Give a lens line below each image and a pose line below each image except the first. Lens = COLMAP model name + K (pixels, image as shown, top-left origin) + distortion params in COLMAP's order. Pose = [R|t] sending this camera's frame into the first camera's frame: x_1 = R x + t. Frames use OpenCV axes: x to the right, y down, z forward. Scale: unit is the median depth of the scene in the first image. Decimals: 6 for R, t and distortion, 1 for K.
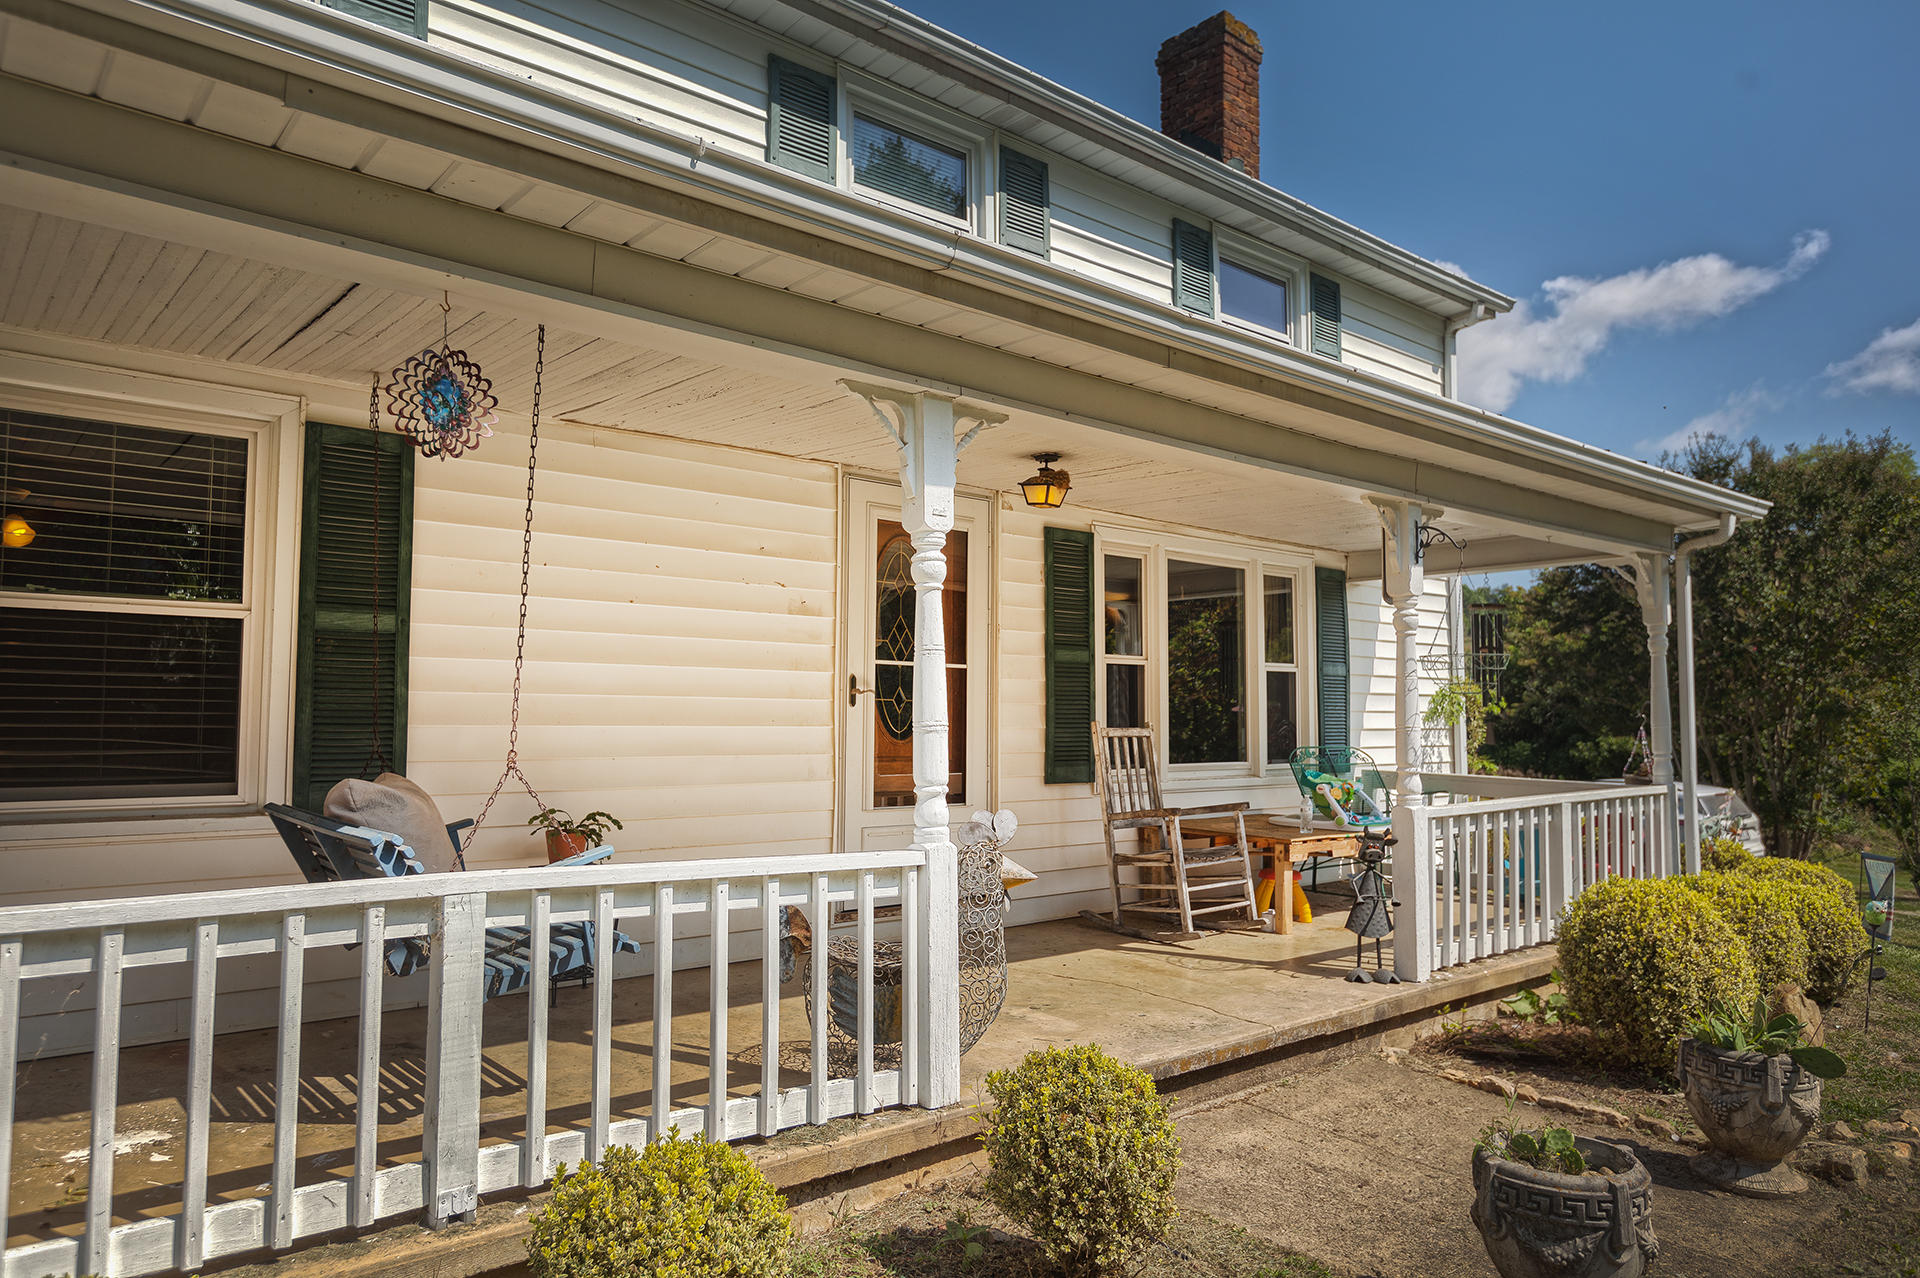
lens RADIAL K [[1245.1, 0, 949.1], [0, 1245.1, 644.5], [0, 0, 1]] dist [-0.002218, -0.000655]
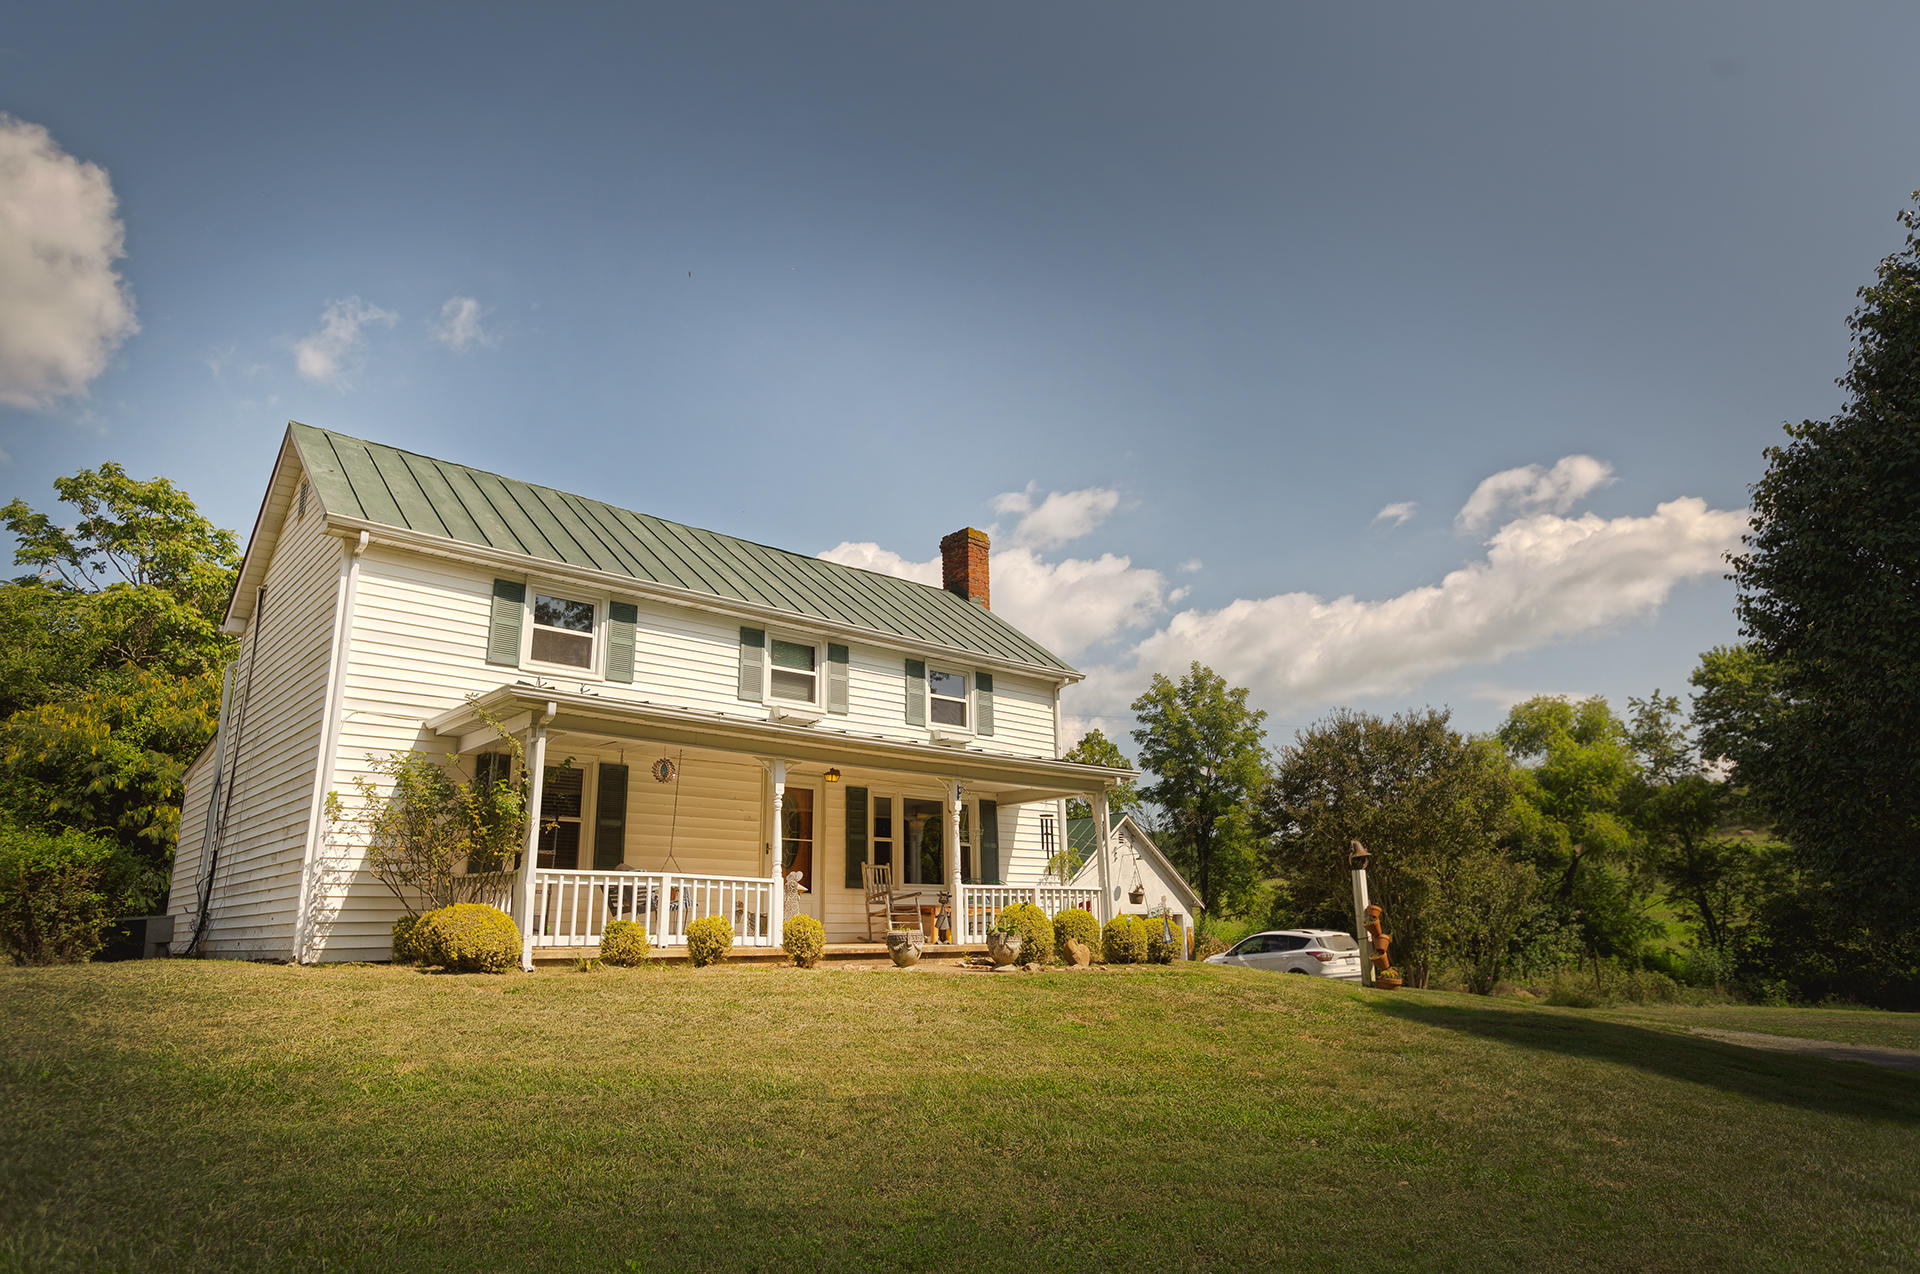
lens RADIAL K [[1117.1, 0, 936.8], [0, 1117.1, 632.6], [0, 0, 1]] dist [-0.004000, 0.002367]
pose [[0.999704, -0.012837, 0.020666, 0.224649], [0.016845, 0.978136, -0.207284, 0.077852], [-0.017553, 0.207570, 0.978063, -1.353912]]
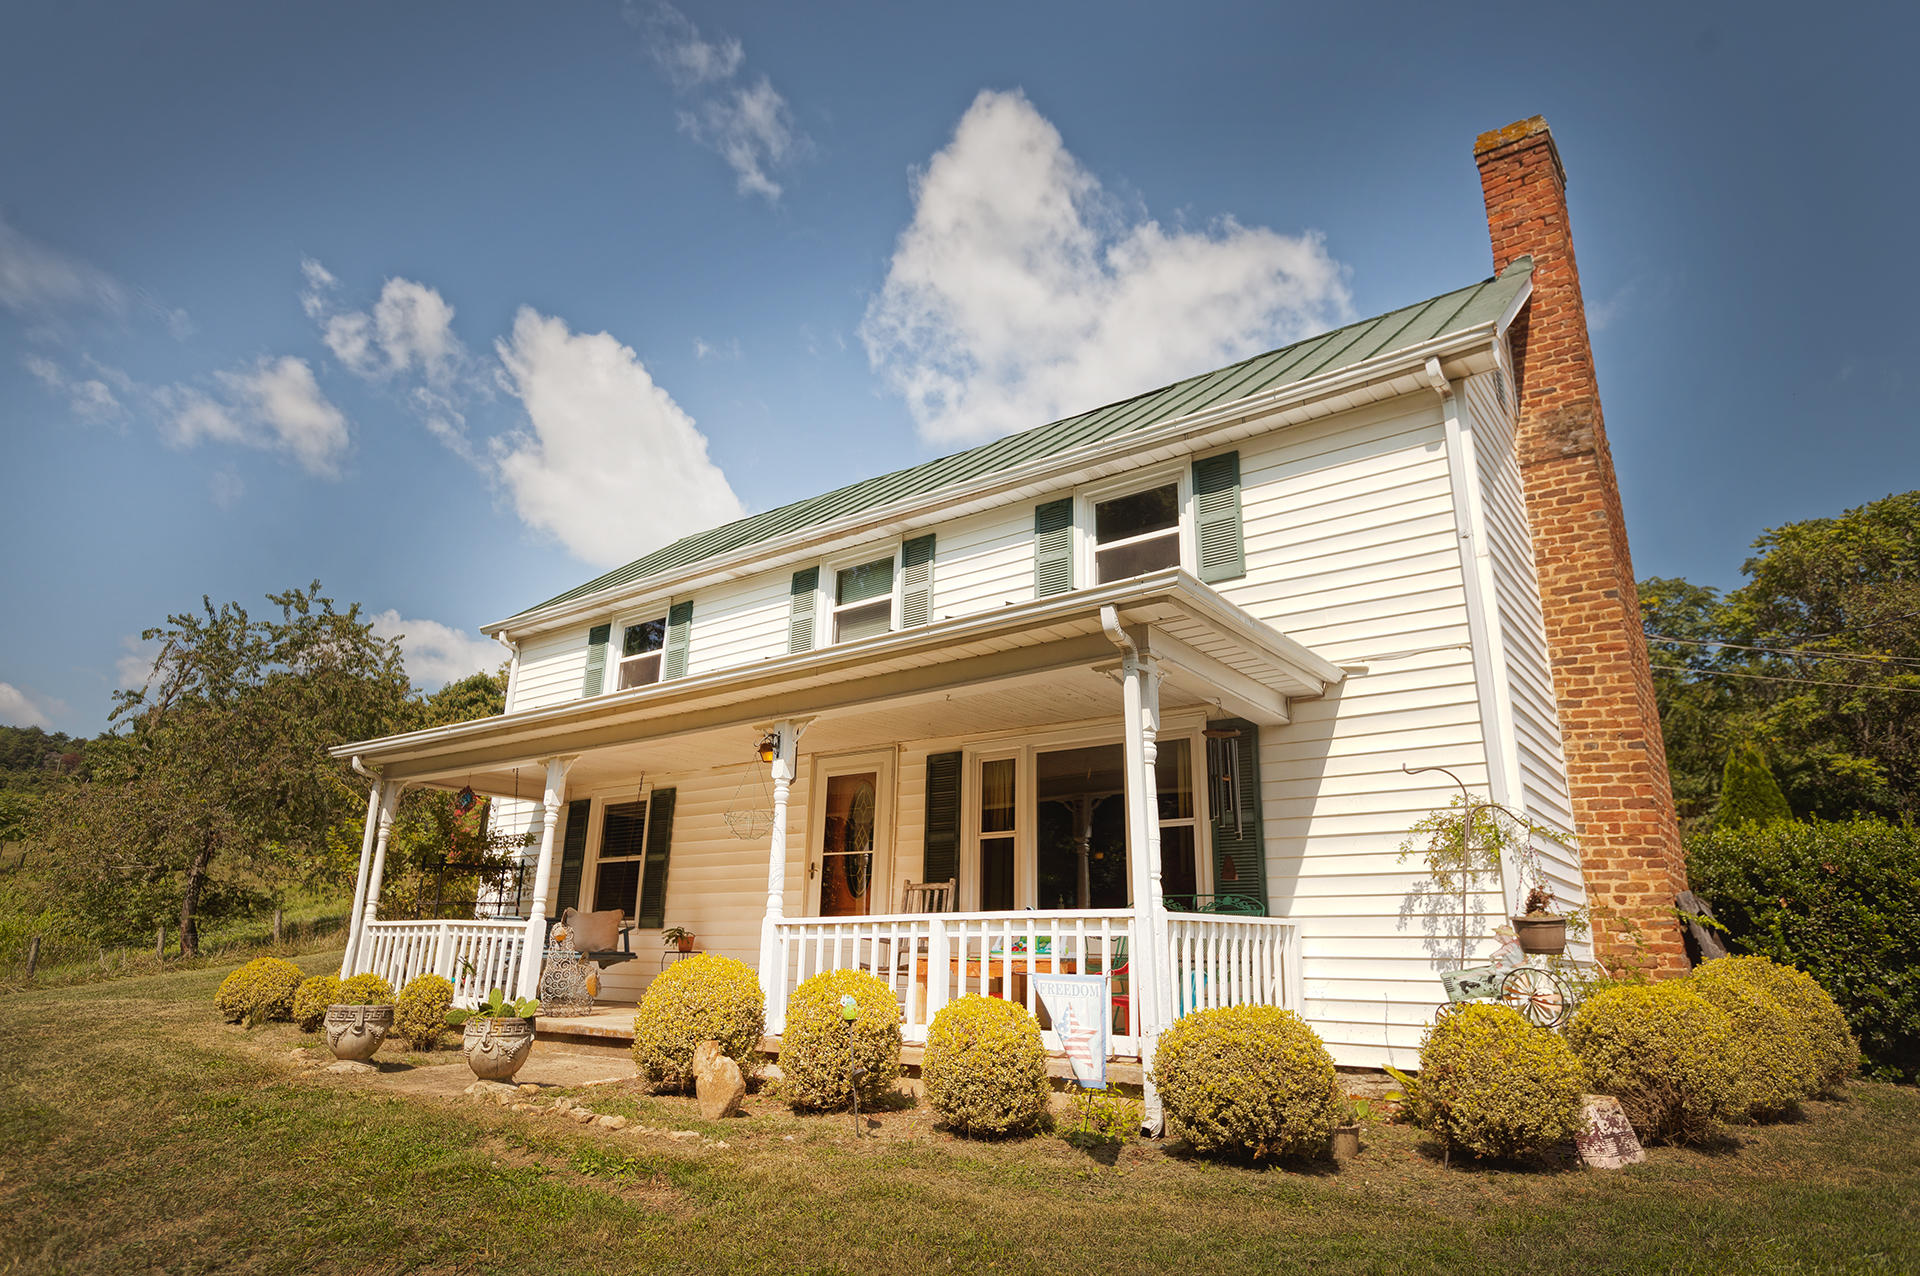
lens RADIAL K [[1102.9, 0, 969.7], [0, 1102.9, 644.3], [0, 0, 1]] dist [-0.003678, 0.007597]
pose [[0.216695, -0.274680, -0.936800, 1.447263], [0.041836, 0.961332, -0.272195, 0.152155], [0.975343, 0.019791, 0.219807, 0.756934]]
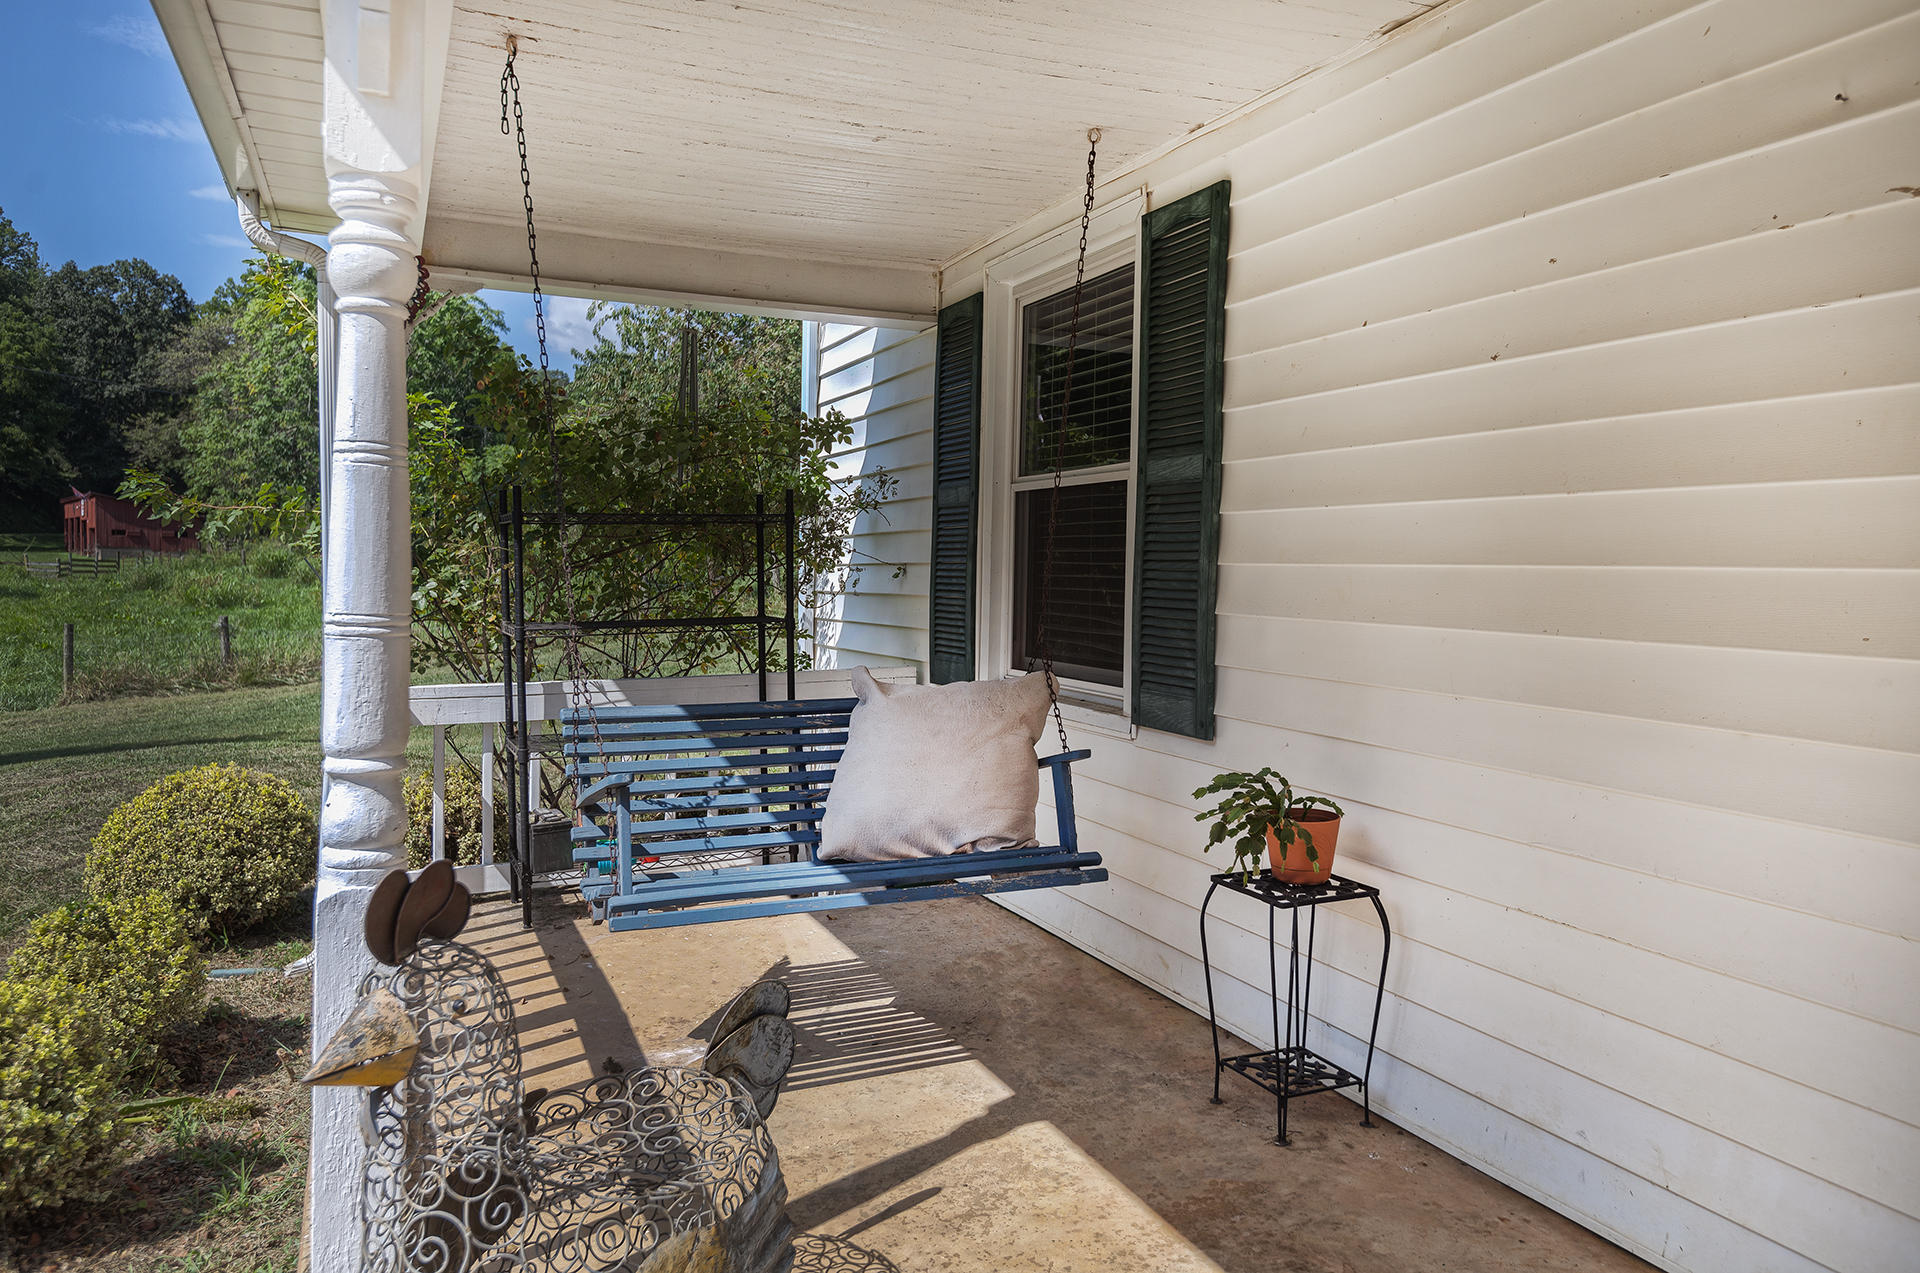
lens RADIAL K [[1335.7, 0, 962.6], [0, 1335.7, 646.0], [0, 0, 1]] dist [-0.007592, -0.000929]
pose [[-0.288229, 0.041856, -0.956646, 0.210693], [0.035481, 0.998825, 0.033011, 0.037087], [0.956904, -0.024428, -0.289375, 0.737773]]
